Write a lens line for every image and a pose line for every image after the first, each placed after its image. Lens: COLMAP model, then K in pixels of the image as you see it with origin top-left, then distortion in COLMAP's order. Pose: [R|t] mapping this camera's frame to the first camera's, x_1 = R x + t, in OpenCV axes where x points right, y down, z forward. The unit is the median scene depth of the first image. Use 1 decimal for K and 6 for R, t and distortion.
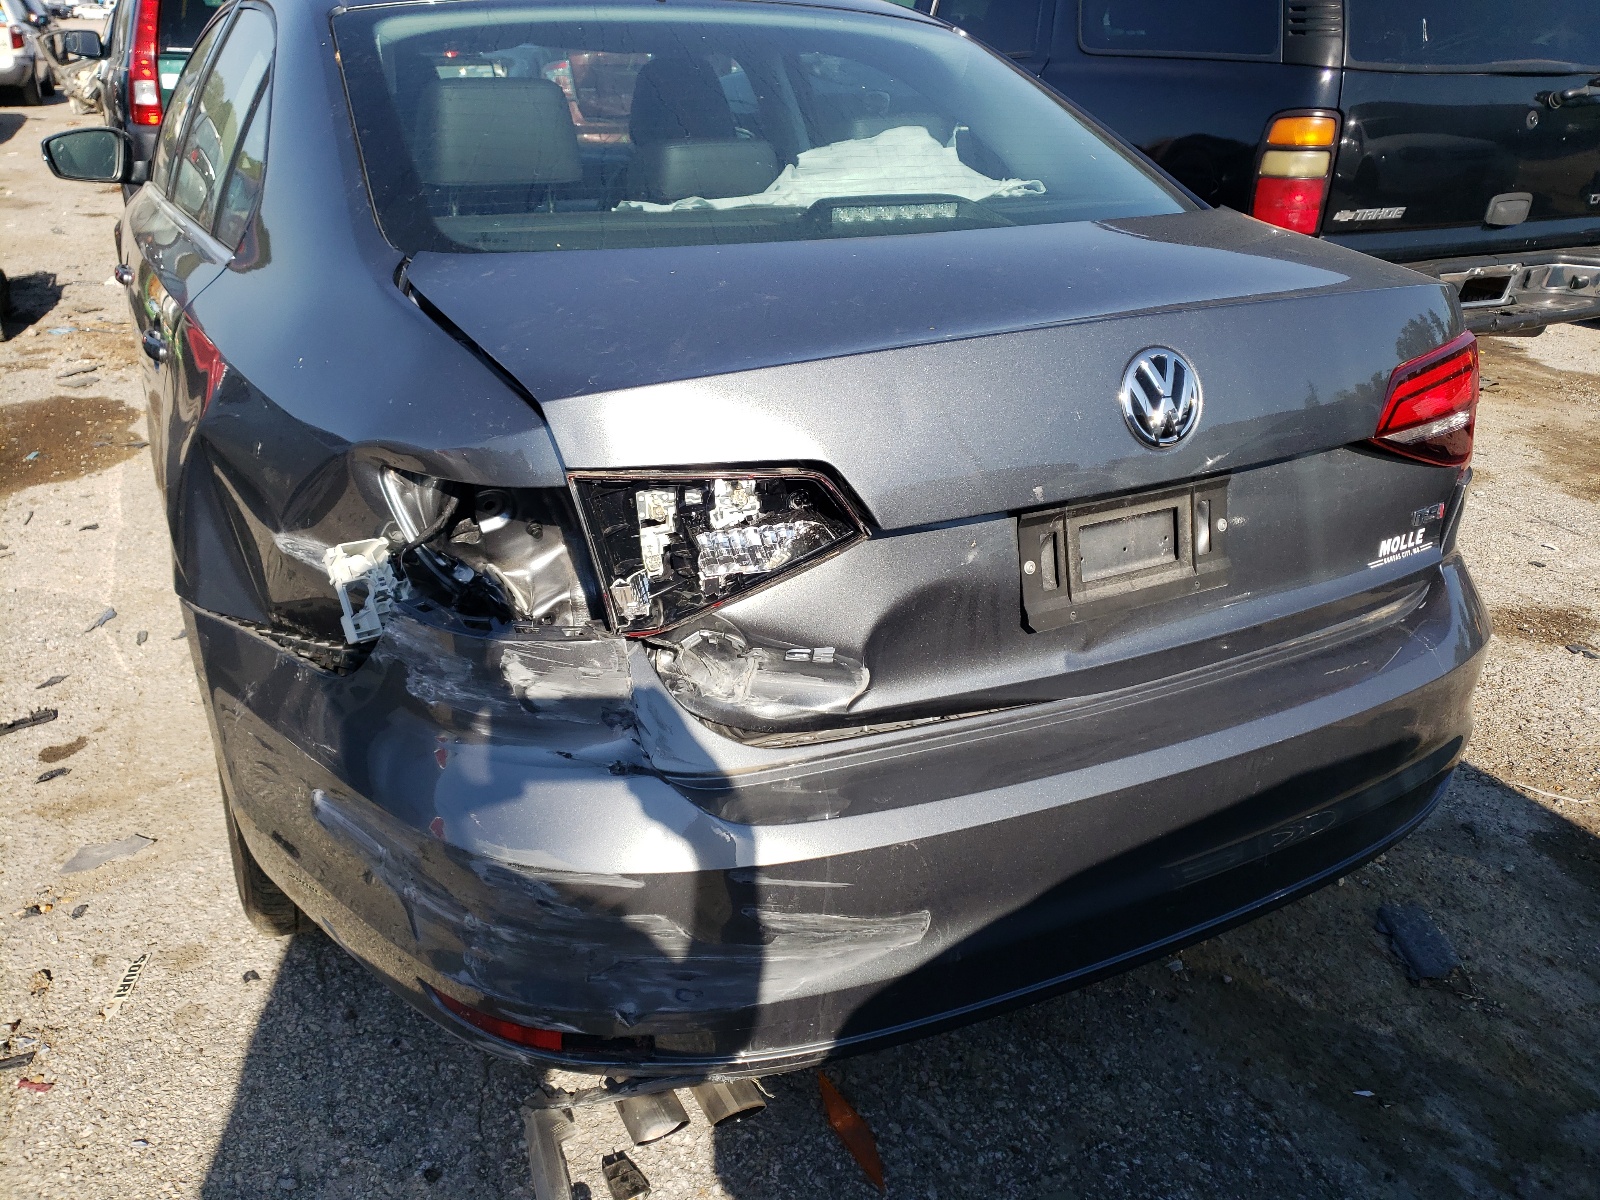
lens RADIAL K [[1211.6, 0, 799.9], [0, 1211.6, 578.5], [0, 0, 1]] dist [0.023262, -0.002117]
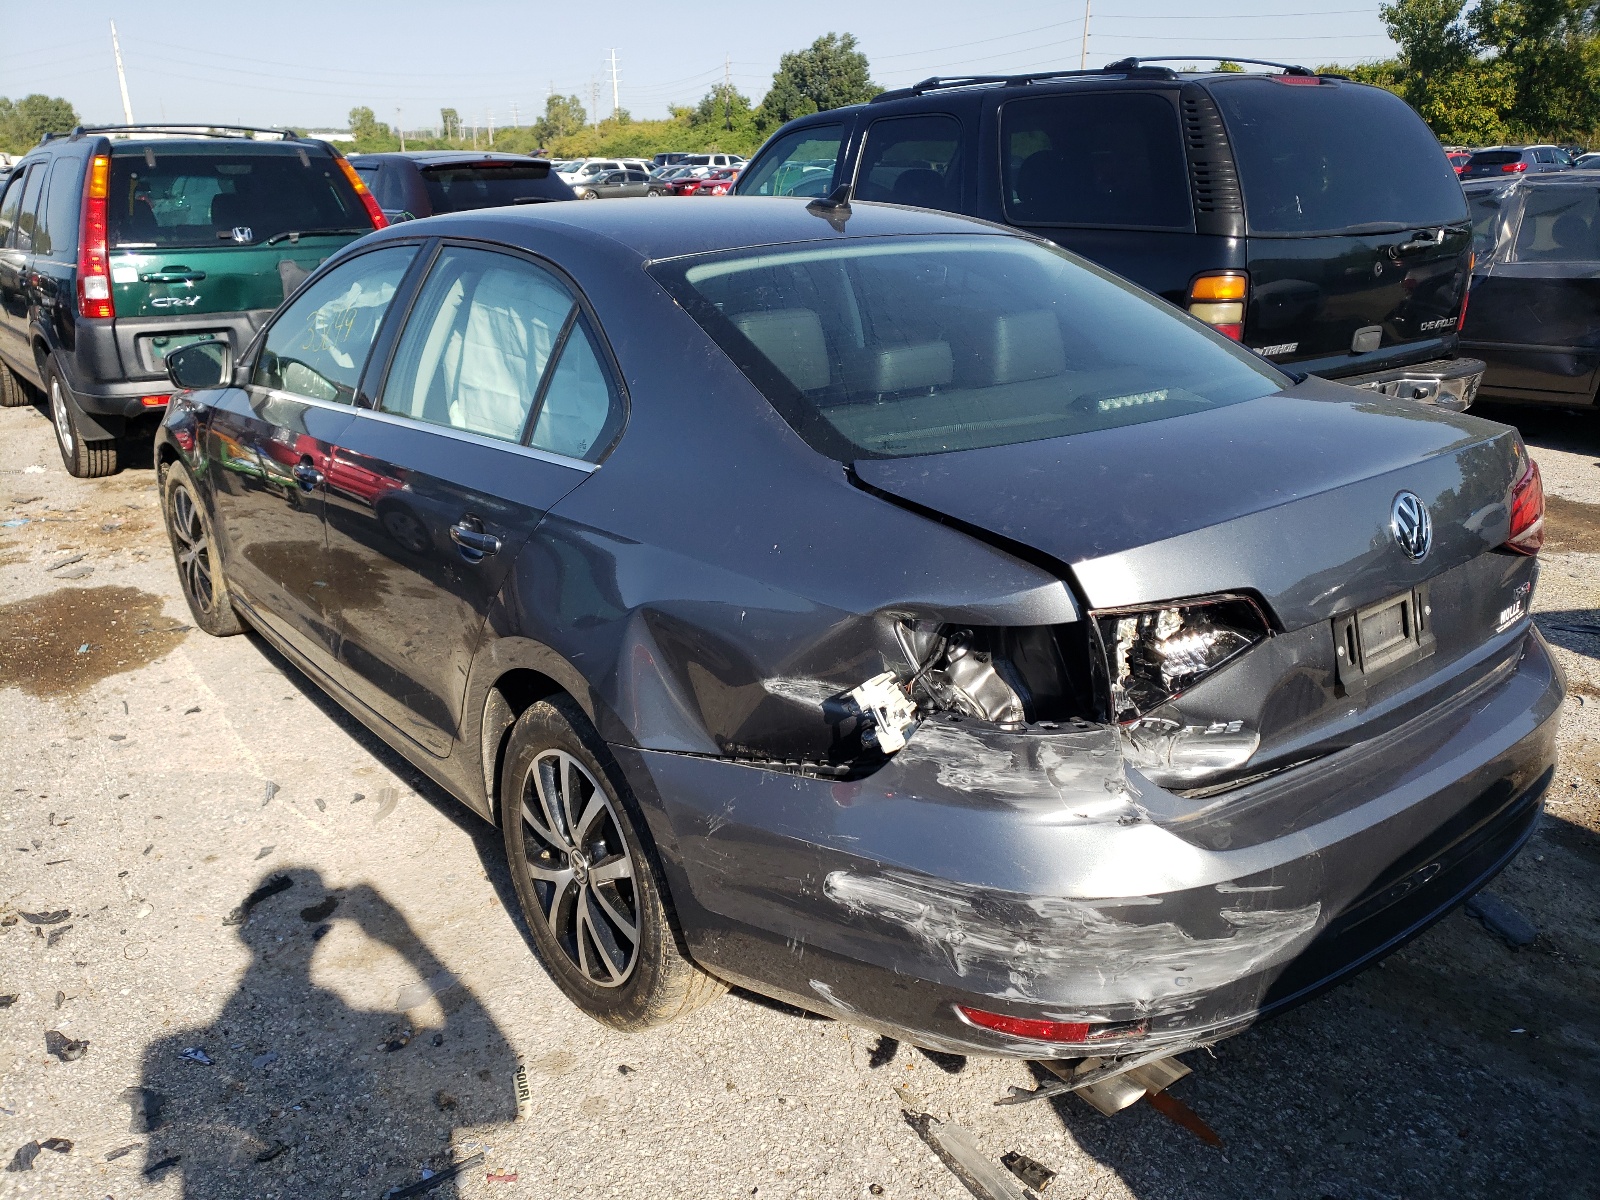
lens RADIAL K [[1205.1, 0, 800.0], [0, 1205.1, 600.0], [0, 0, 1]] dist [0.014910, -0.000657]
pose [[0.984323, -0.084692, 0.154709, -0.406789], [0.097054, 0.992511, -0.074175, -0.015696], [-0.147268, 0.088027, 0.985172, -0.189188]]
